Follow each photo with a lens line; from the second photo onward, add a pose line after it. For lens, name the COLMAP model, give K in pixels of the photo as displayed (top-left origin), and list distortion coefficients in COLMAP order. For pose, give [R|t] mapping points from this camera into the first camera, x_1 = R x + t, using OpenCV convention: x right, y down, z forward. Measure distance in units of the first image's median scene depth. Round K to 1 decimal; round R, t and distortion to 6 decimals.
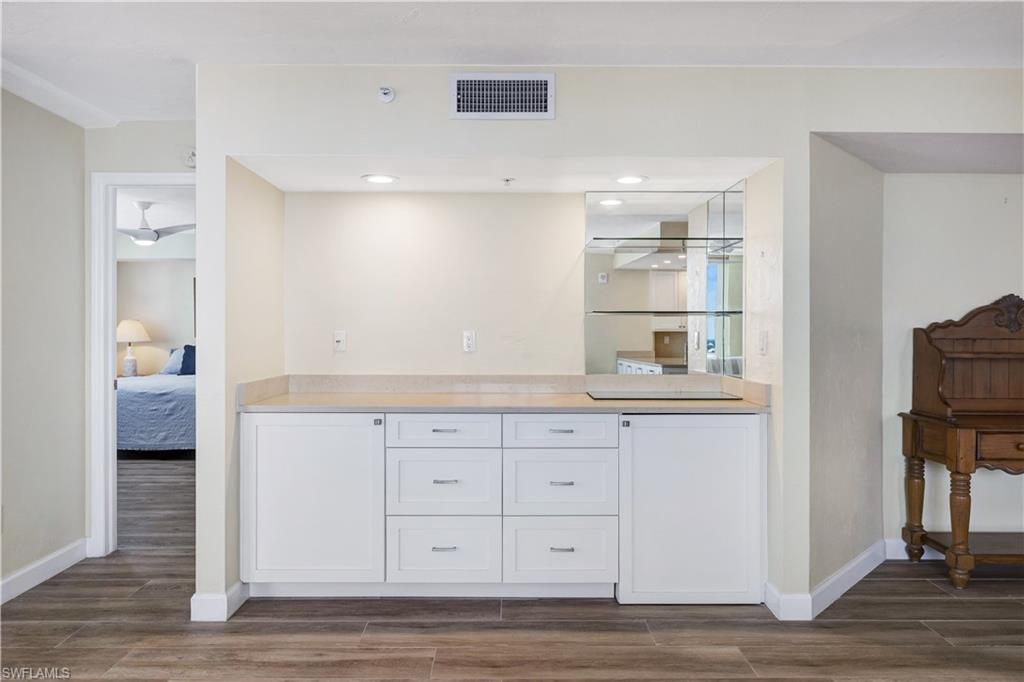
lens RADIAL K [[636.9, 0, 503.5], [0, 636.9, 333.4], [0, 0, 1]] dist [-0.003849, 0.000300]
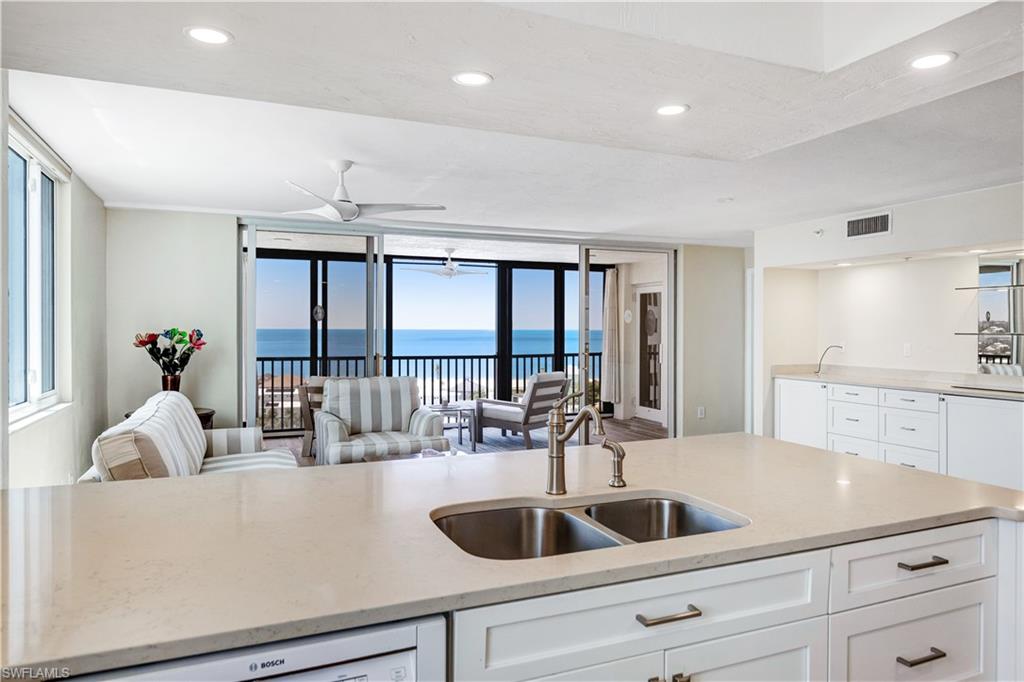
lens RADIAL K [[636.9, 0, 515.7], [0, 636.9, 334.3], [0, 0, 1]] dist [-0.003849, 0.000300]
pose [[0.393481, 0.007226, -0.919304, 1.002395], [0.005220, 0.999935, 0.010095, -0.045217], [0.919318, -0.008771, 0.393418, -0.567258]]
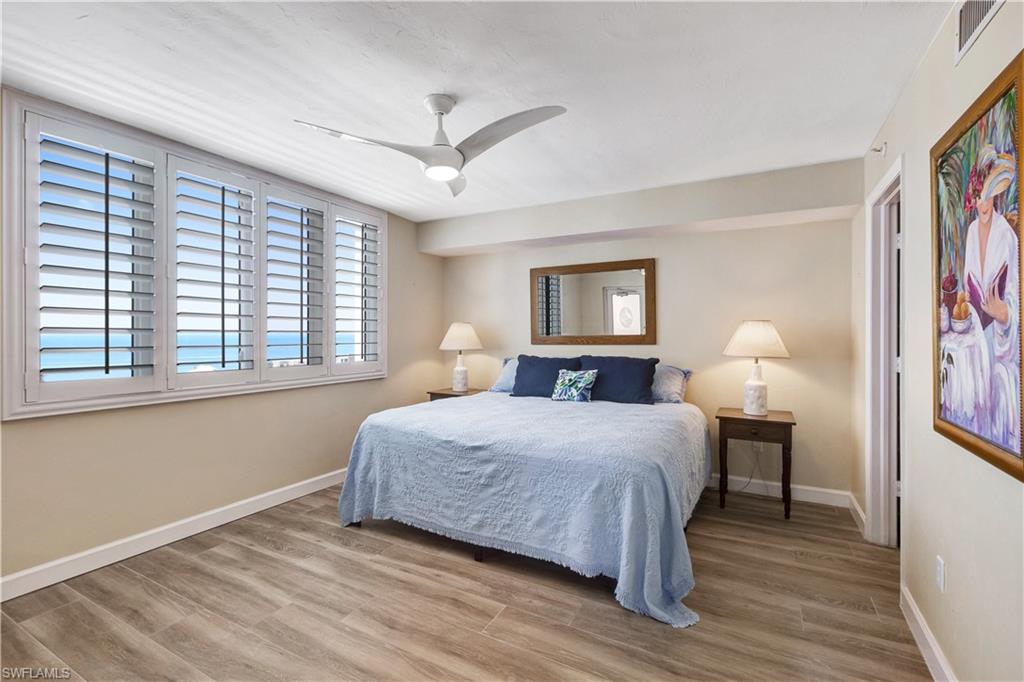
lens RADIAL K [[465.1, 0, 507.2], [0, 465.1, 336.5], [0, 0, 1]] dist [-0.002105, 0.001099]
pose [[0.871536, 0.000388, -0.490332, -0.305803], [-0.000744, 1.000000, -0.000530, -0.004469], [0.490331, 0.000827, 0.871536, 0.647817]]
